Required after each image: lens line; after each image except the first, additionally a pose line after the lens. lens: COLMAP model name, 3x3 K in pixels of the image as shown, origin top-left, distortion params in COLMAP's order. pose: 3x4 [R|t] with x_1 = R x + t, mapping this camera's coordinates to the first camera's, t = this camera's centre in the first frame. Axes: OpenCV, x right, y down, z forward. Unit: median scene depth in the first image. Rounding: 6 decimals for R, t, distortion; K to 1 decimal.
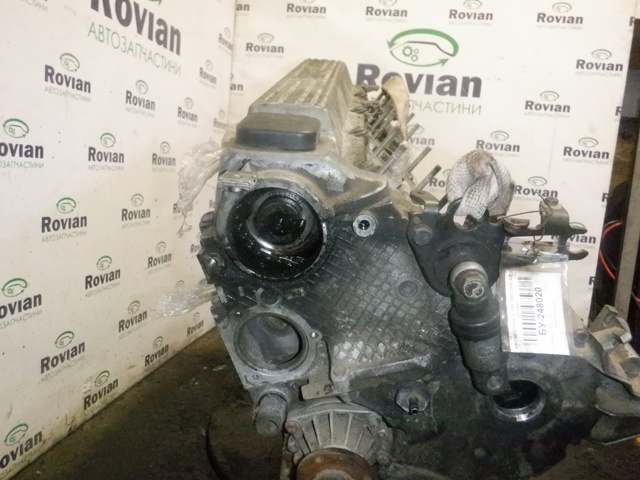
lens RADIAL K [[483.7, 0, 320.0], [0, 483.7, 240.0], [0, 0, 1]] dist [-0.006878, -0.011535]
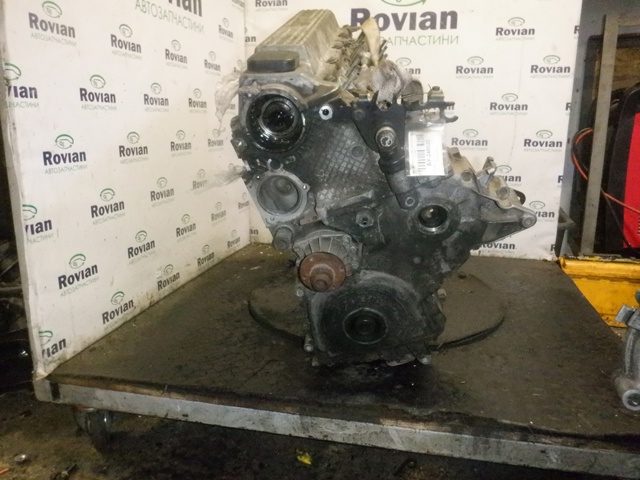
lens RADIAL K [[493.8, 0, 320.0], [0, 493.8, 240.0], [0, 0, 1]] dist [-0.006632, -0.013949]
pose [[0.995431, -0.064530, -0.070382, 0.143097], [0.070529, 0.993763, 0.086371, 0.228982], [0.064370, -0.090940, 0.993774, -0.665020]]
